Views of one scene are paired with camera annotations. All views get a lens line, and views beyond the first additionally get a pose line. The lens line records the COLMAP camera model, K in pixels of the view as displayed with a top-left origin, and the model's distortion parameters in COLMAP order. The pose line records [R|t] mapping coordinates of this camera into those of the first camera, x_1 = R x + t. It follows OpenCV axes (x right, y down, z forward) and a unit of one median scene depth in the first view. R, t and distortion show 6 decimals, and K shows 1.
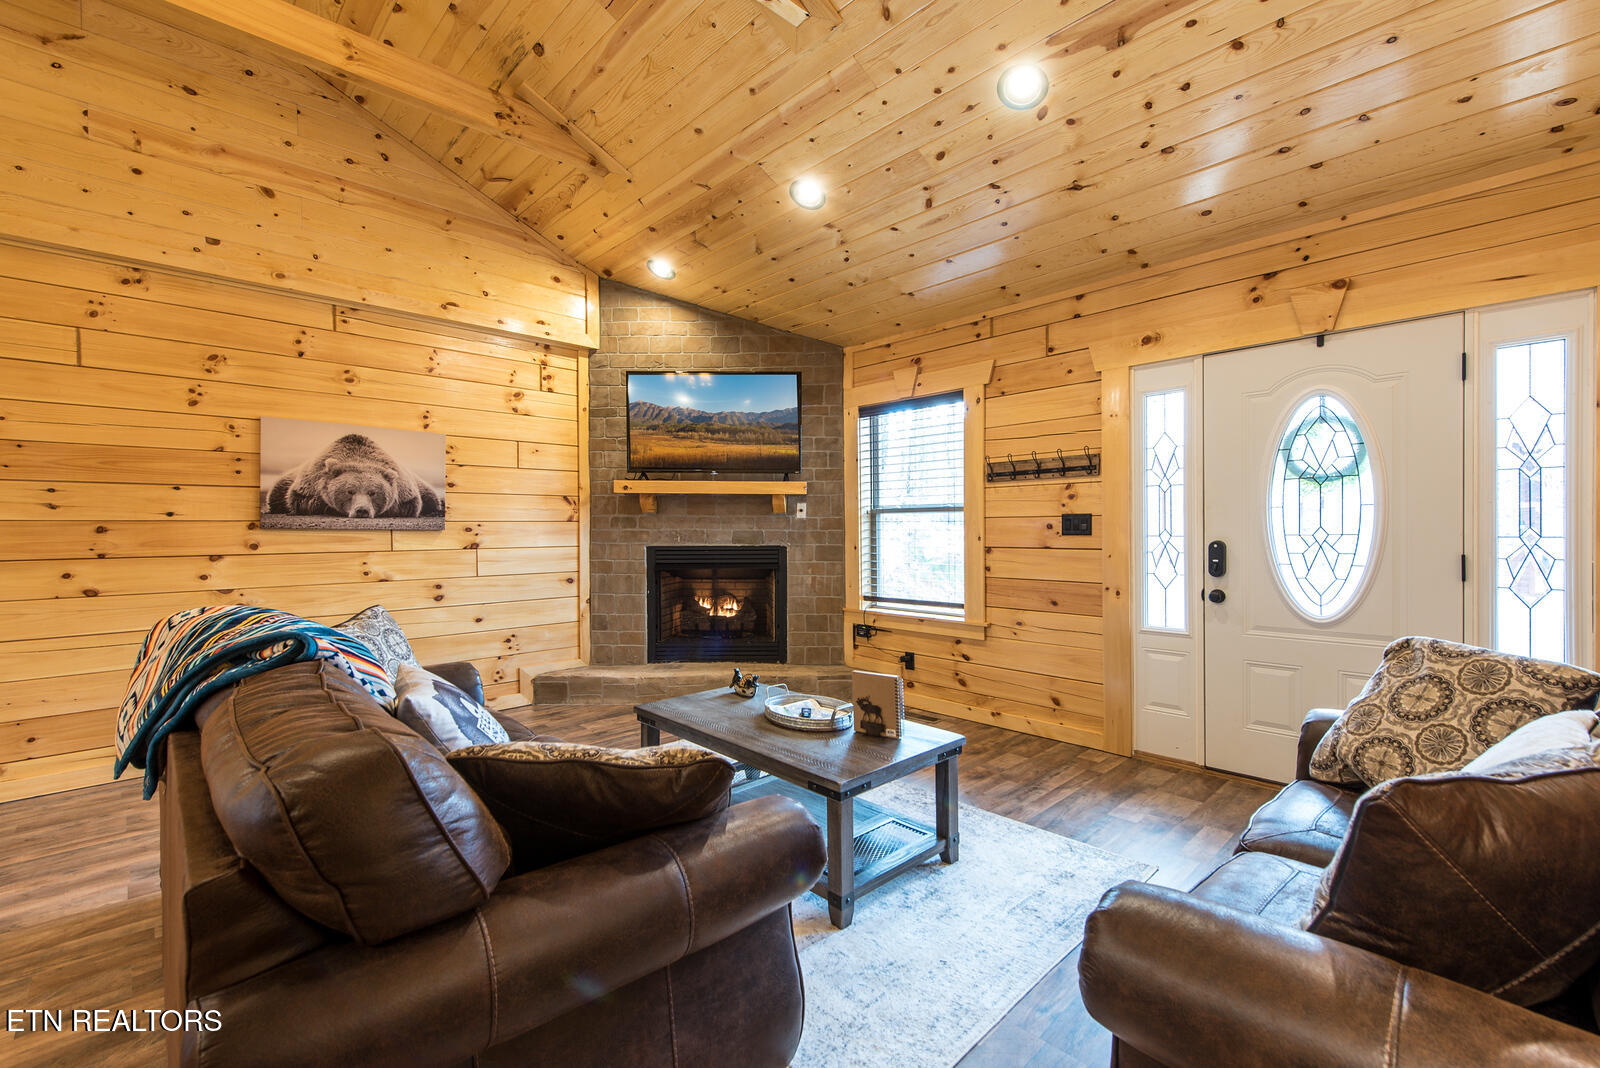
lens RADIAL K [[687.5, 0, 800.7], [0, 687.5, 540.4], [0, 0, 1]] dist [-0.000285, -0.000200]
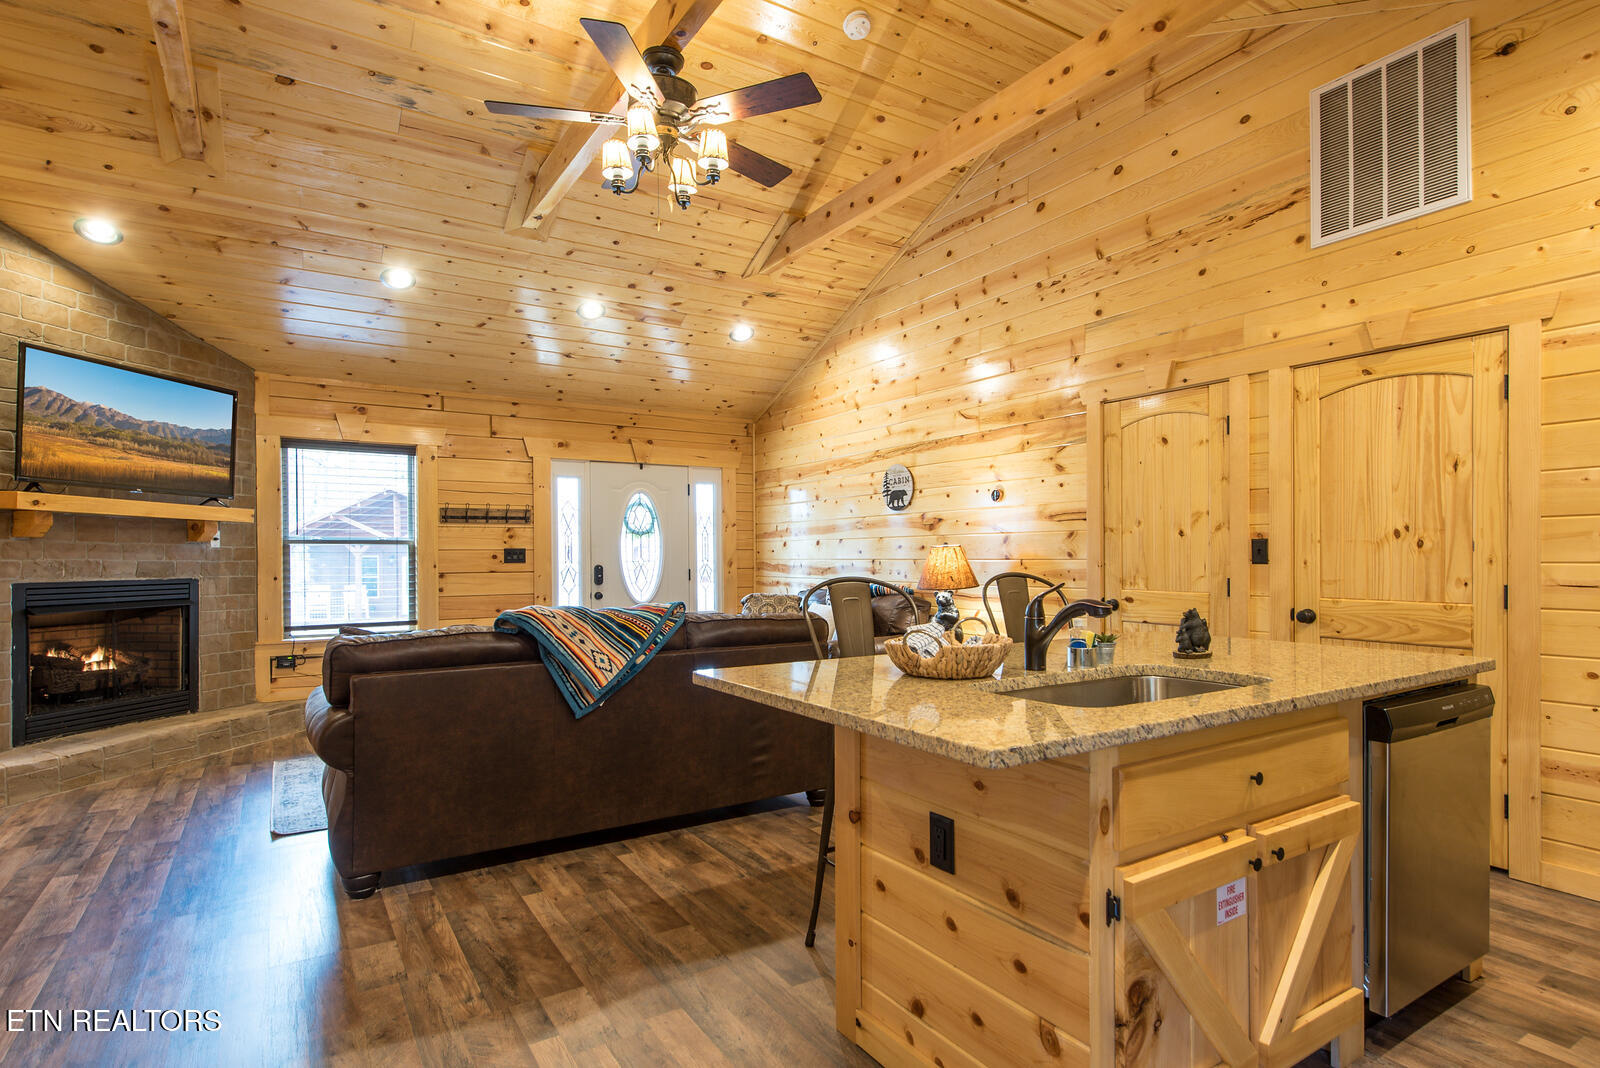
lens RADIAL K [[834.9, 0, 816.5], [0, 834.9, 556.8], [0, 0, 1]] dist [0.005563, -0.000588]
pose [[0.193141, 0.001754, 0.981170, -0.963170], [0.019844, 0.999787, -0.005693, 0.001893], [-0.980970, 0.020570, 0.193065, 0.009698]]
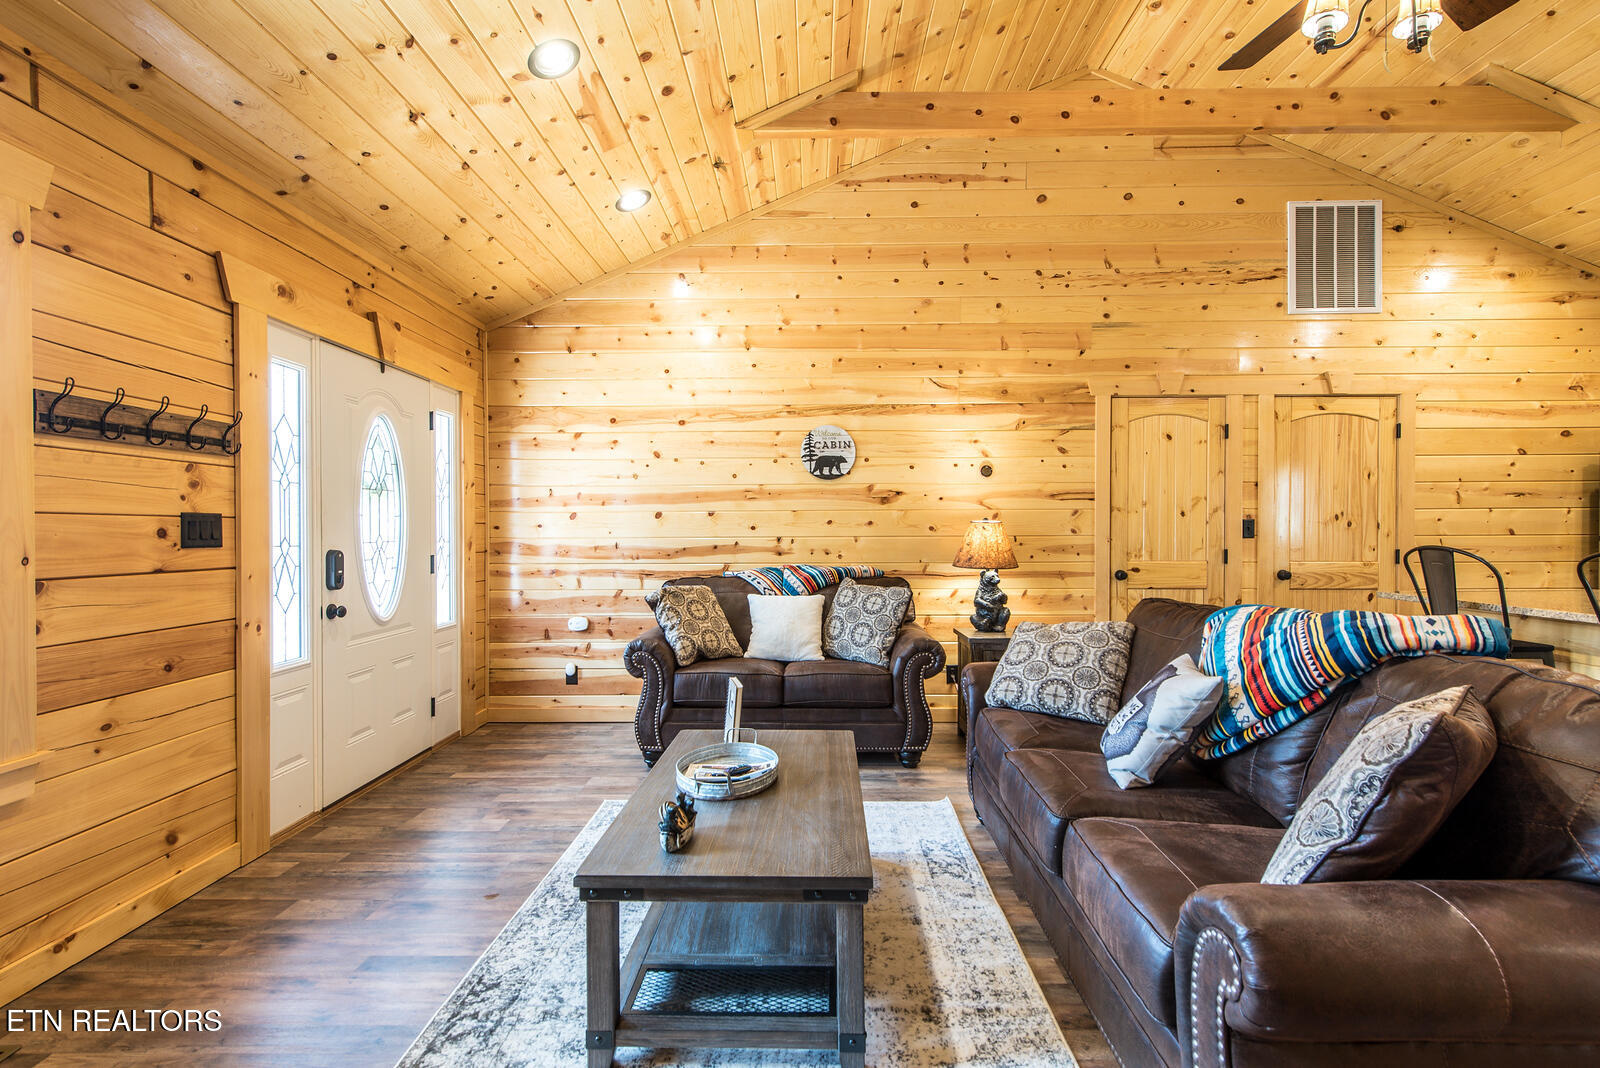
lens RADIAL K [[763.7, 0, 804.1], [0, 763.7, 537.3], [0, 0, 1]] dist [0.009391, -0.000778]
pose [[-0.714730, 0.002618, 0.699396, -0.364149], [0.018056, 0.999729, 0.014710, -0.013474], [-0.699168, 0.023142, -0.714583, 0.864168]]
